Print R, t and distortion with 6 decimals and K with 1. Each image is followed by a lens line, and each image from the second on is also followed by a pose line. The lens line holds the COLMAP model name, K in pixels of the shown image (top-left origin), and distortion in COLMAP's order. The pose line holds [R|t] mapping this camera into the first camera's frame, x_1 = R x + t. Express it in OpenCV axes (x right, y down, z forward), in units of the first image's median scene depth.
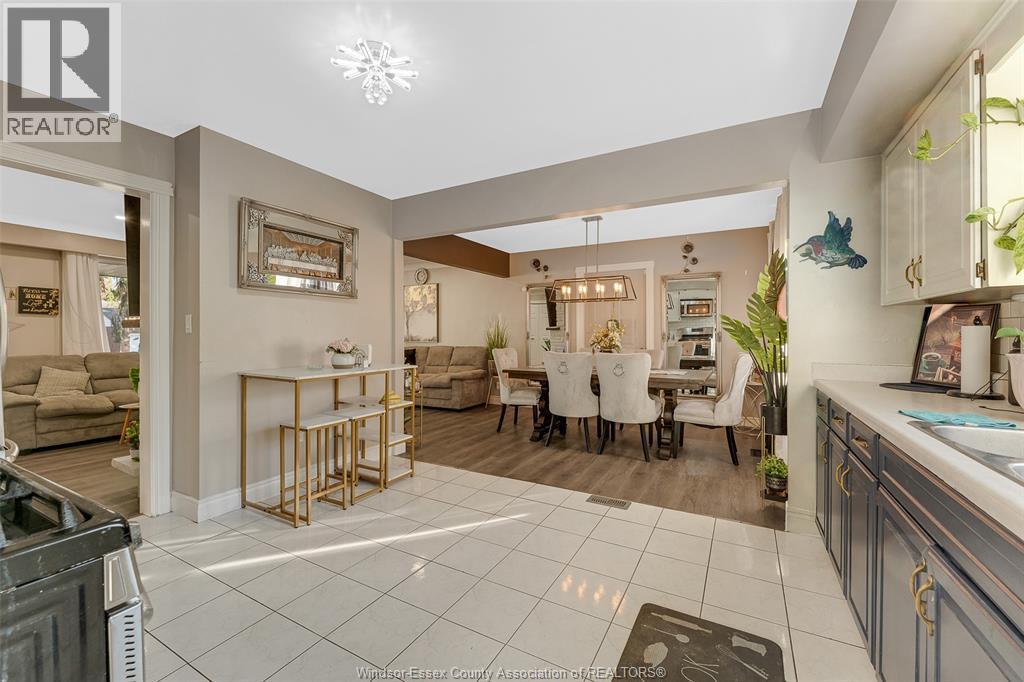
lens RADIAL K [[416.0, 0, 513.1], [0, 416.0, 337.8], [0, 0, 1]] dist [-0.000275, -0.000104]
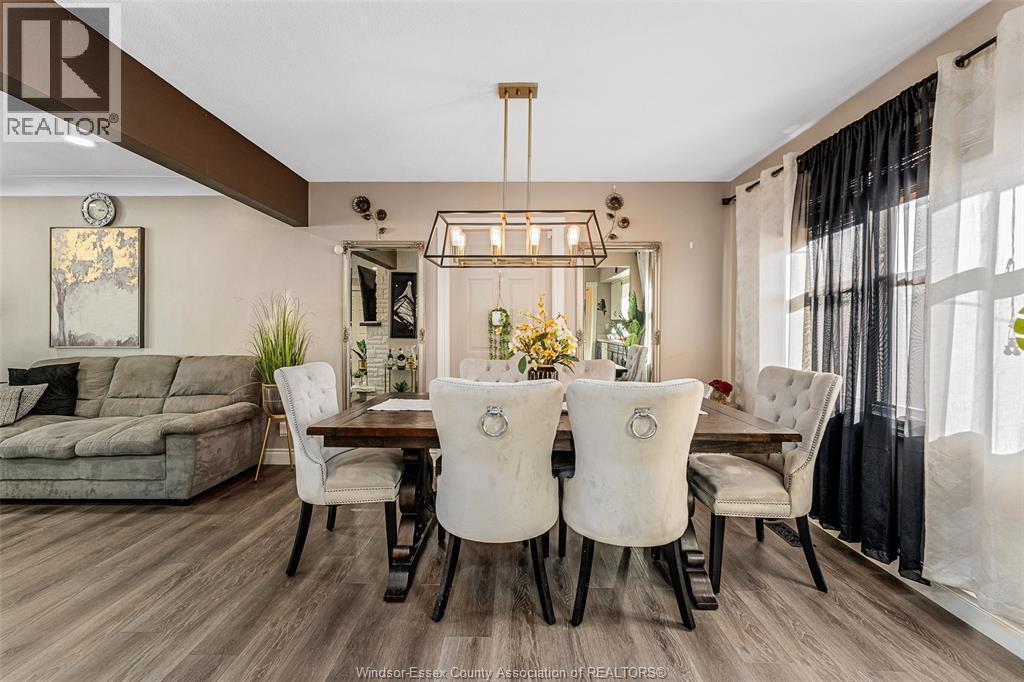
lens RADIAL K [[416.0, 0, 513.1], [0, 416.0, 337.8], [0, 0, 1]] dist [-0.000275, -0.000104]
pose [[0.885711, -0.001276, 0.464236, -0.026120], [-0.000928, 0.999989, 0.004519, -0.004164], [-0.464236, -0.004433, 0.885700, 0.443652]]
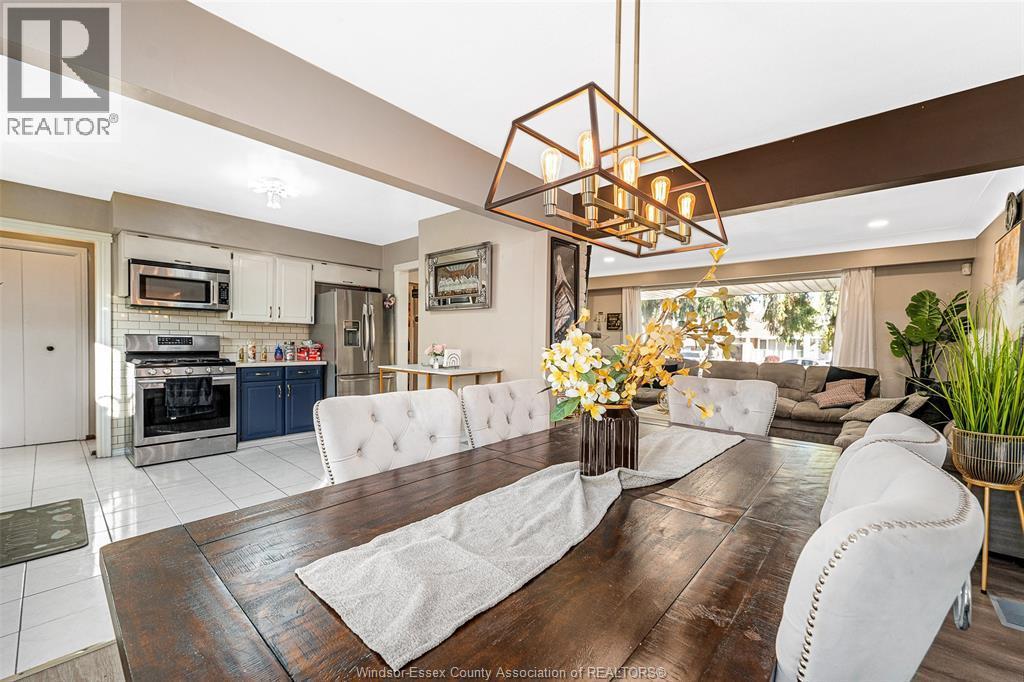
lens RADIAL K [[424.3, 0, 512.0], [0, 424.3, 341.0], [0, 0, 1]] dist [0.000128, 0.000037]
pose [[-0.239658, -0.004875, -0.970845, 0.376818], [-0.024155, 0.999708, 0.000943, -0.006352], [0.970557, 0.023677, -0.239705, 0.761317]]
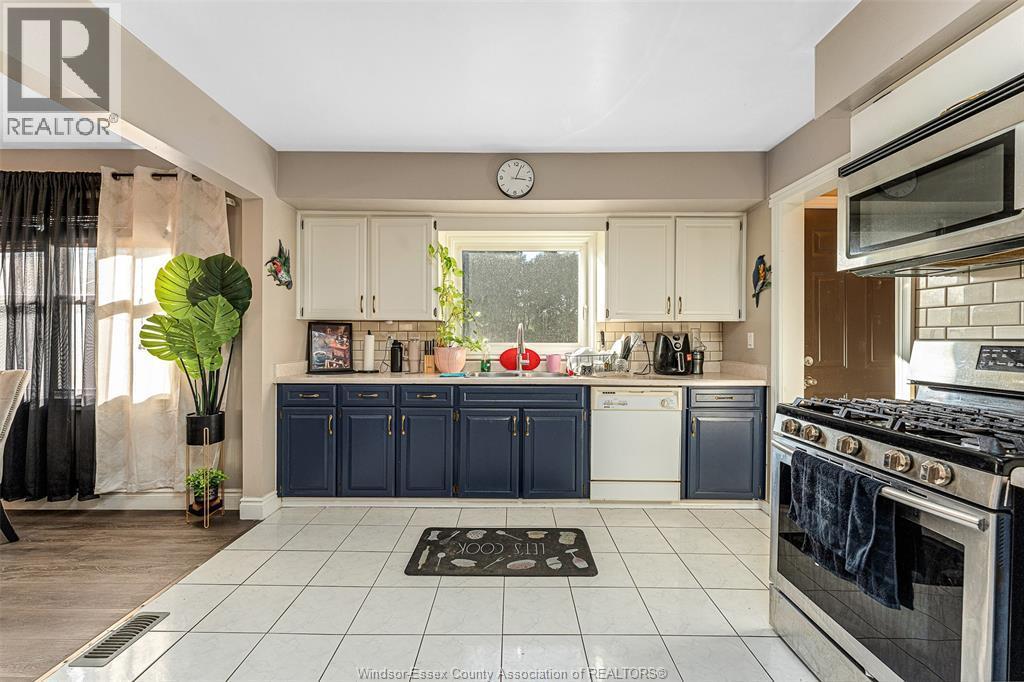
lens RADIAL K [[393.8, 0, 510.6], [0, 393.8, 338.5], [0, 0, 1]] dist [-0.000694, -0.000169]
pose [[-0.477397, 0.001943, 0.878686, -0.230529], [0.004932, 0.999988, 0.000468, -0.003318], [-0.878674, 0.004557, -0.477401, 0.373462]]
